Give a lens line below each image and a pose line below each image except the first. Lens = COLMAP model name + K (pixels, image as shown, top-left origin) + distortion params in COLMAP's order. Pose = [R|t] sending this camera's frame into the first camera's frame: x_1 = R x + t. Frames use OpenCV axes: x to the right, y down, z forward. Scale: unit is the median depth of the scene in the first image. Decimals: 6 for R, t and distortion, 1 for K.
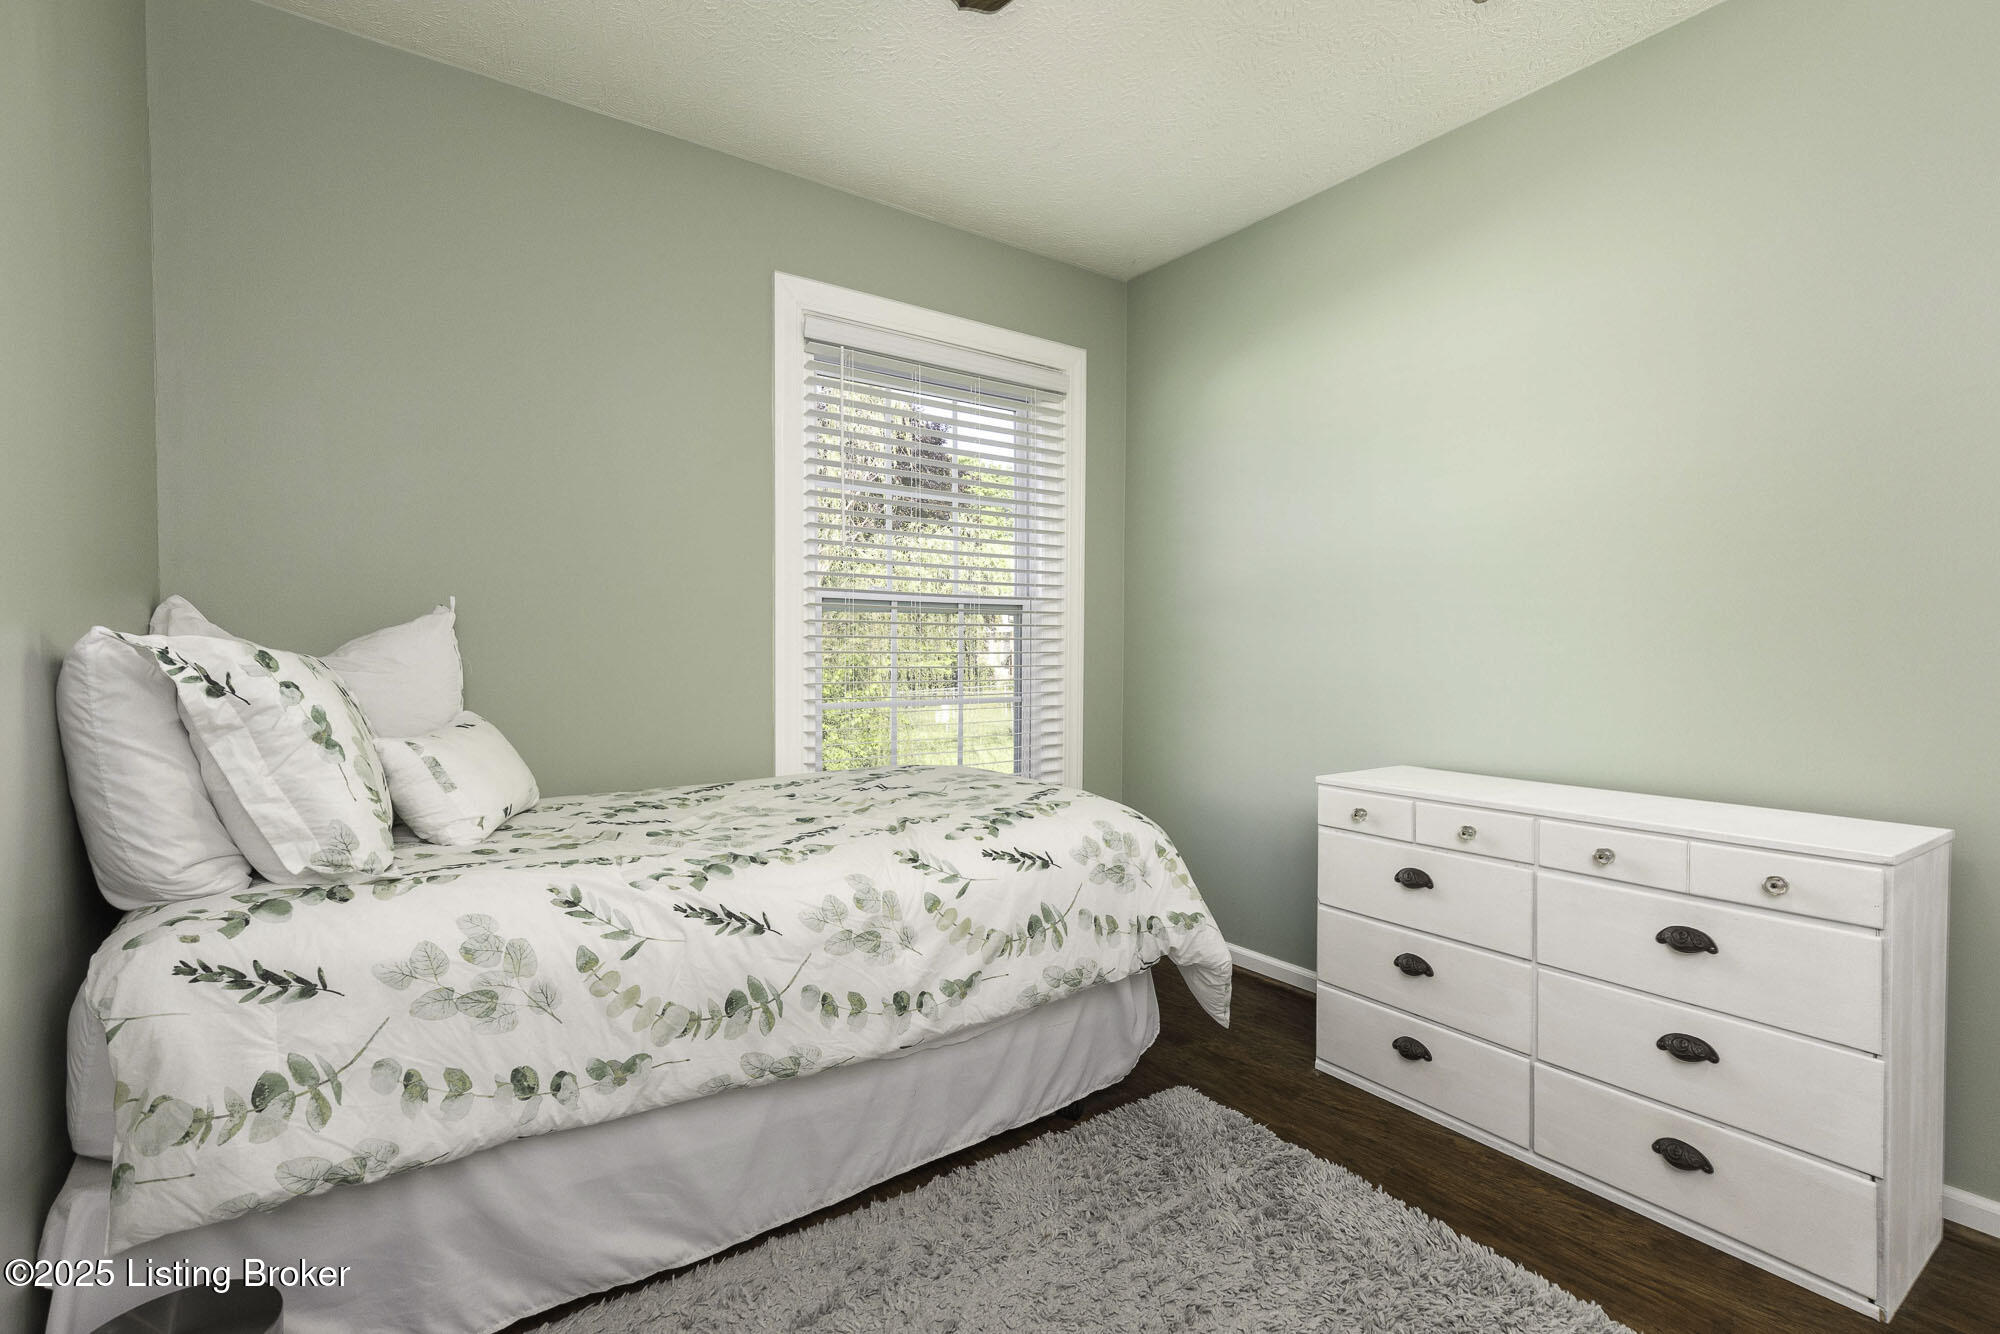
lens RADIAL K [[921.2, 0, 1004.5], [0, 921.2, 658.9], [0, 0, 1]] dist [0.001675, -0.000071]
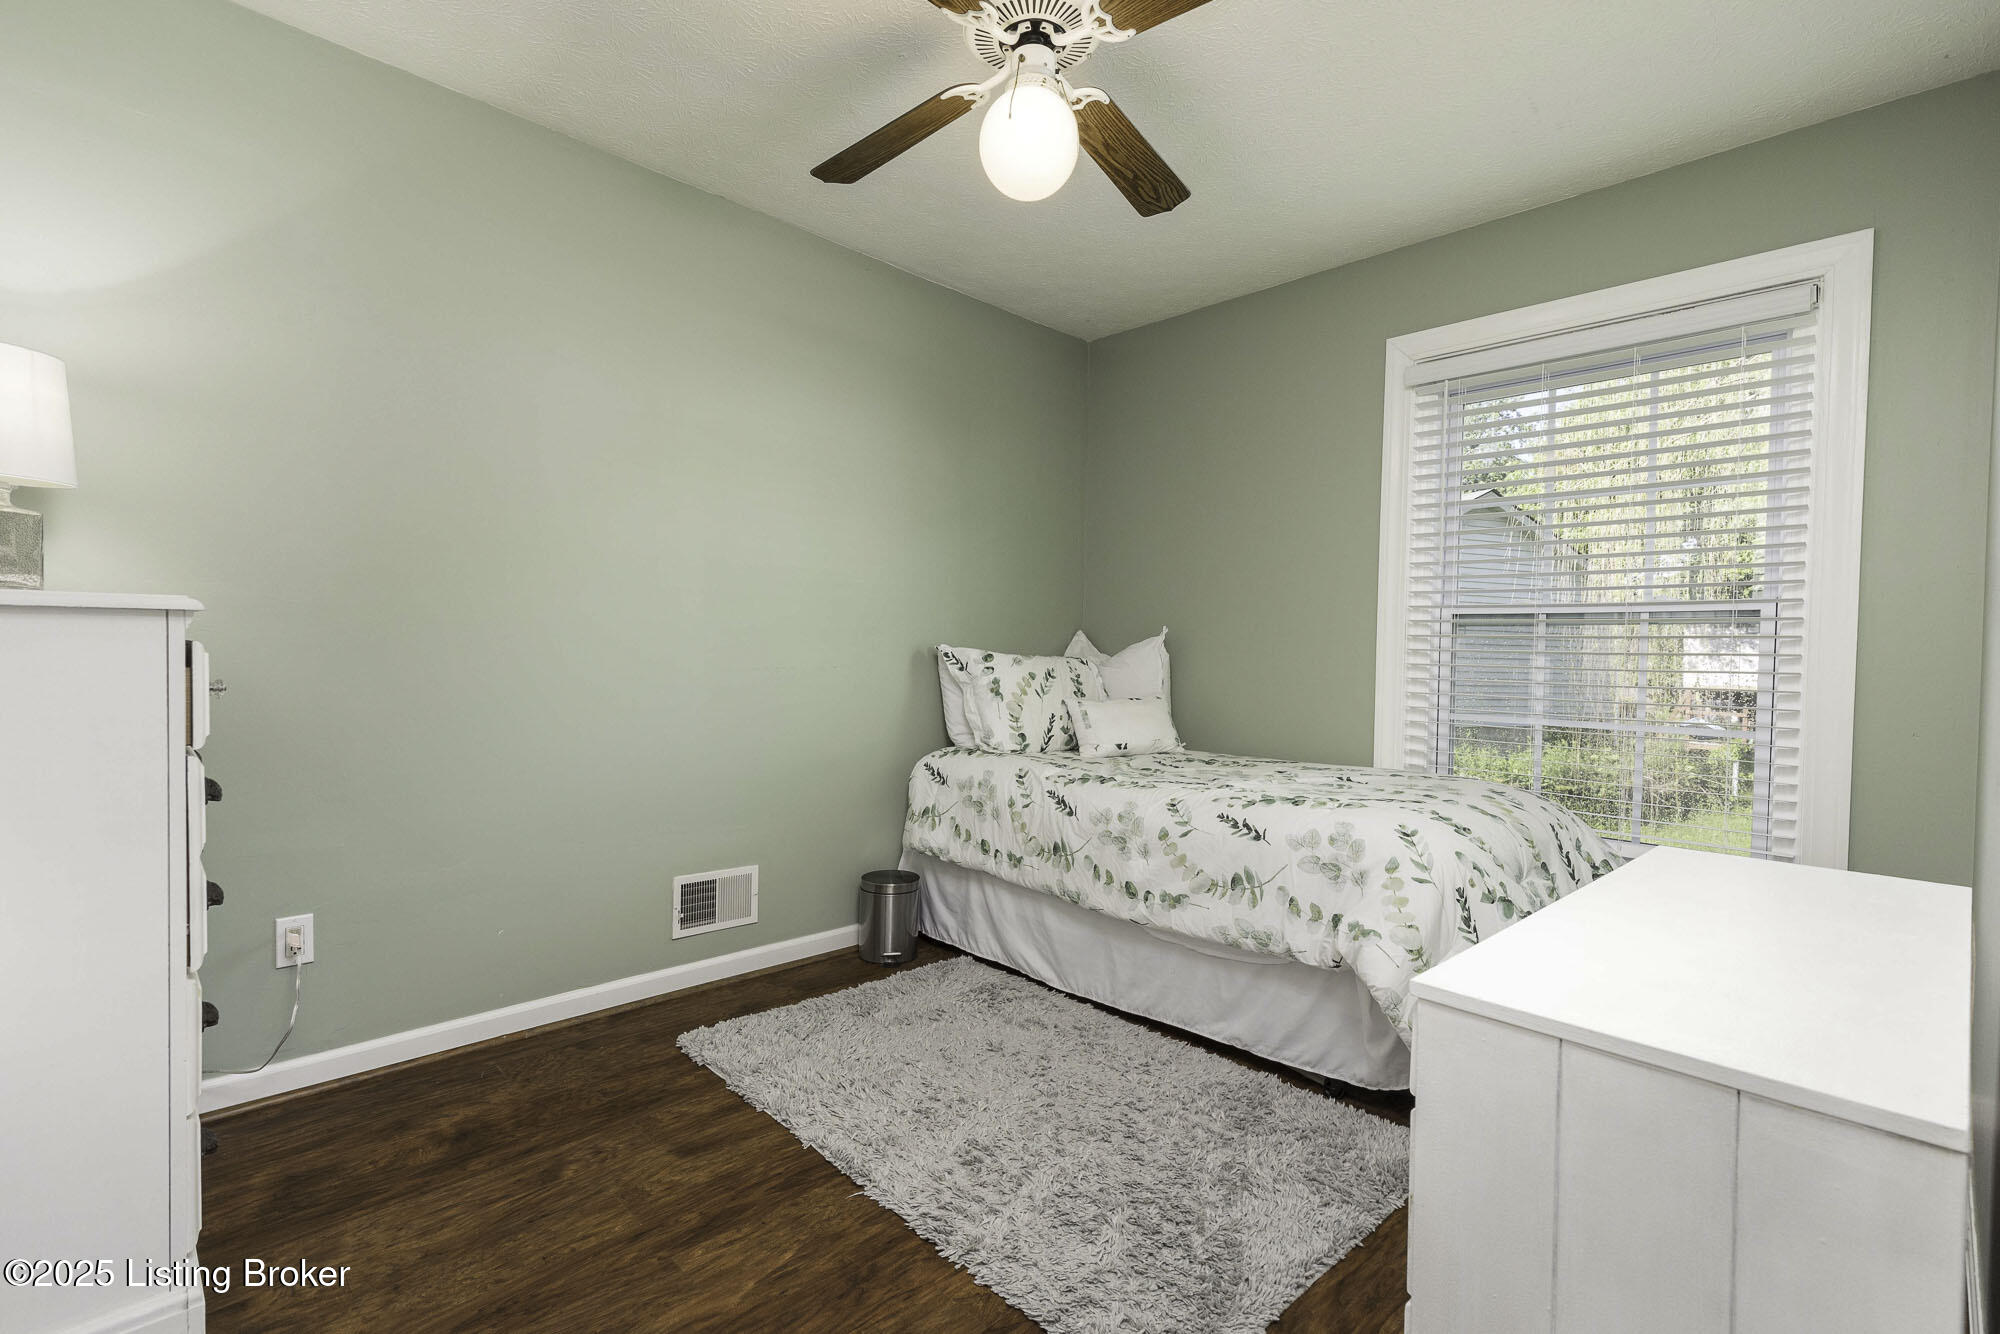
lens RADIAL K [[913.2, 0, 999.8], [0, 913.2, 676.2], [0, 0, 1]] dist [-0.000705, -0.000440]
pose [[0.145600, 0.022933, -0.989078, 1.408307], [-0.032855, 0.999292, 0.018333, 0.004898], [0.988798, 0.029827, 0.146251, 0.597027]]
